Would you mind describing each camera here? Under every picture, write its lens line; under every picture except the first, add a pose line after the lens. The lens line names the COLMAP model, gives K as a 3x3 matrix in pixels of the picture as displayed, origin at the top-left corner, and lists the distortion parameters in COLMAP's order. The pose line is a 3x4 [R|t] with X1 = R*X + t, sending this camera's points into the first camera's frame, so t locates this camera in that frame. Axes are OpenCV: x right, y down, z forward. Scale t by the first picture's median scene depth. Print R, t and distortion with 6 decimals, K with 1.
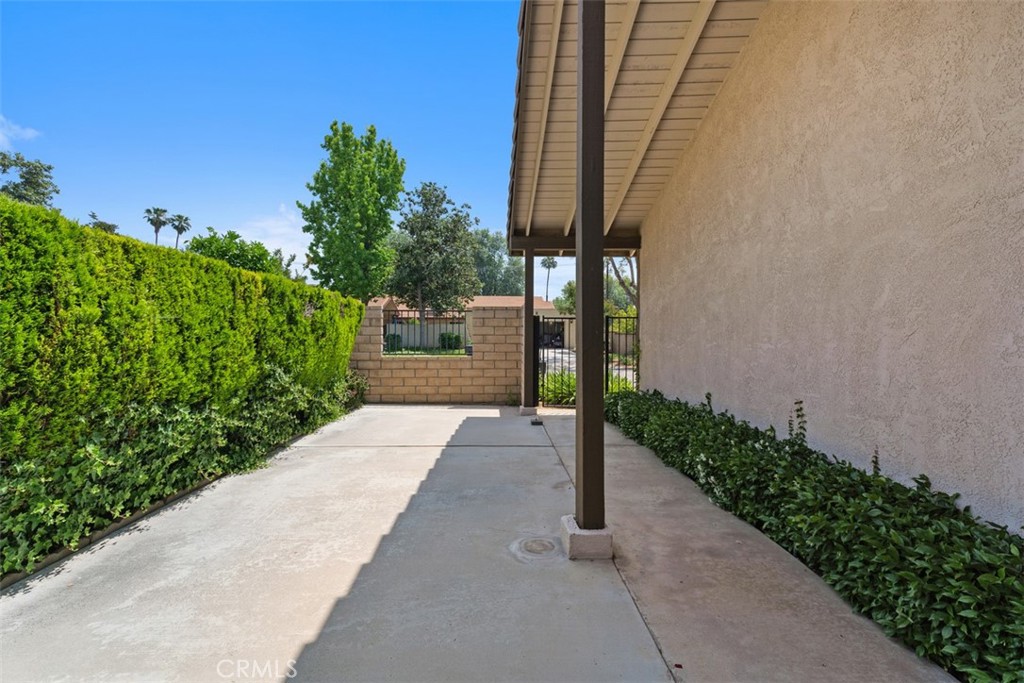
lens RADIAL K [[449.4, 0, 512.0], [0, 449.4, 341.5], [0, 0, 1]] dist [0.023903, -0.000174]
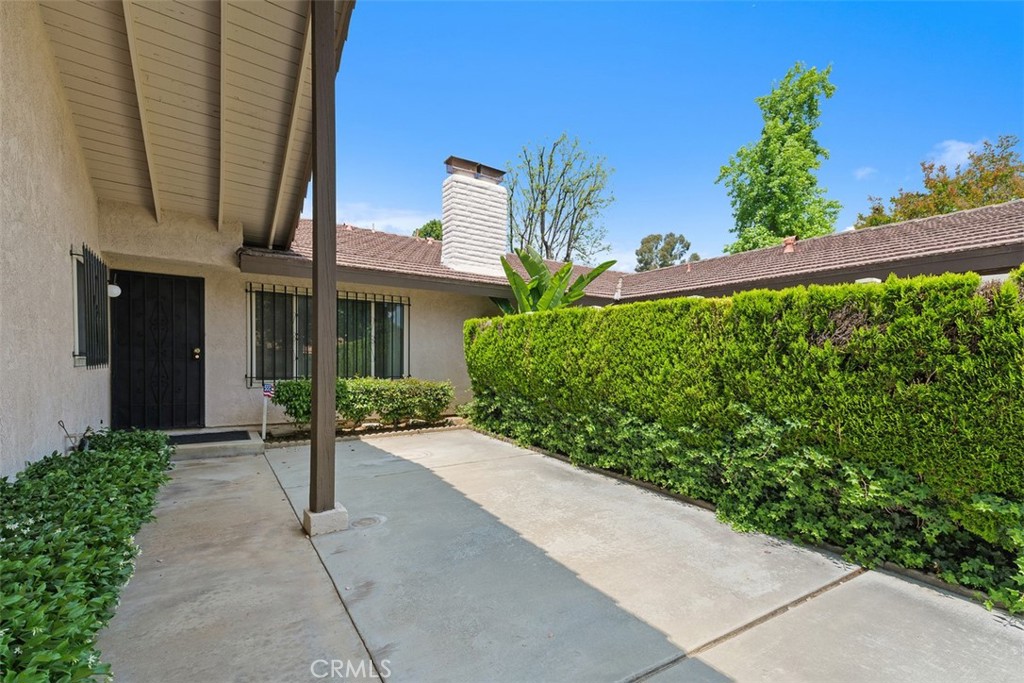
lens RADIAL K [[483.8, 0, 513.7], [0, 483.8, 360.8], [0, 0, 1]] dist [0.036182, 0.000043]
pose [[-0.867092, -0.020186, -0.497738, 0.329709], [-0.036963, 0.999031, 0.023877, -0.044976], [0.496774, 0.039101, -0.866999, 2.027224]]
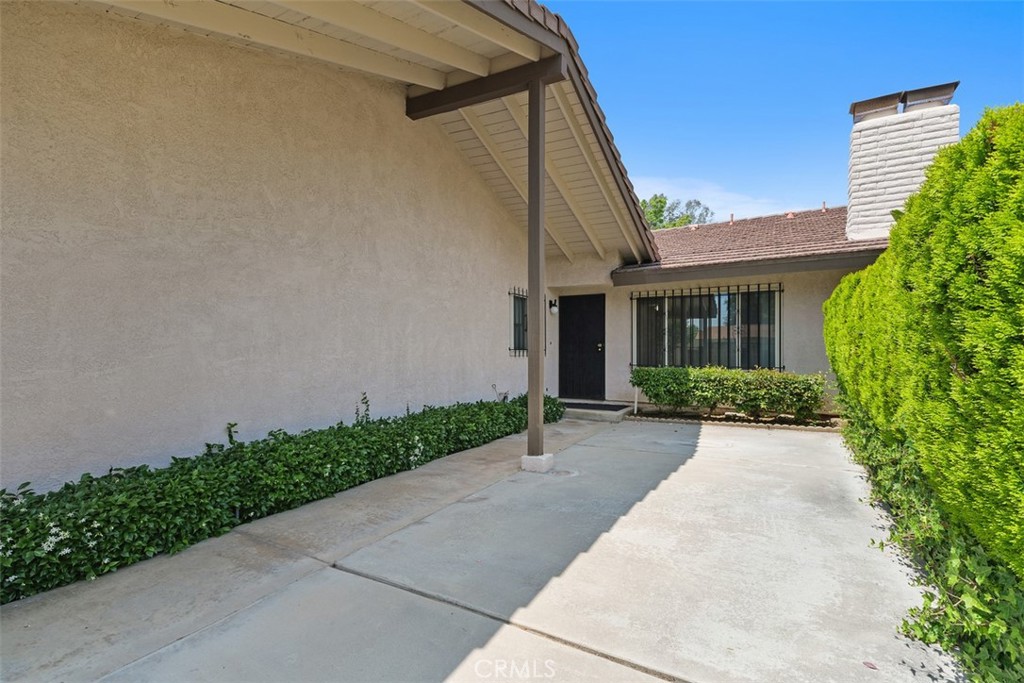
lens RADIAL K [[449.4, 0, 512.0], [0, 449.4, 341.5], [0, 0, 1]] dist [0.023903, -0.000174]
pose [[-0.839538, 0.003081, 0.543292, -0.592294], [0.010455, 0.999890, 0.010487, -0.045820], [-0.543200, 0.014485, -0.839478, 2.115537]]
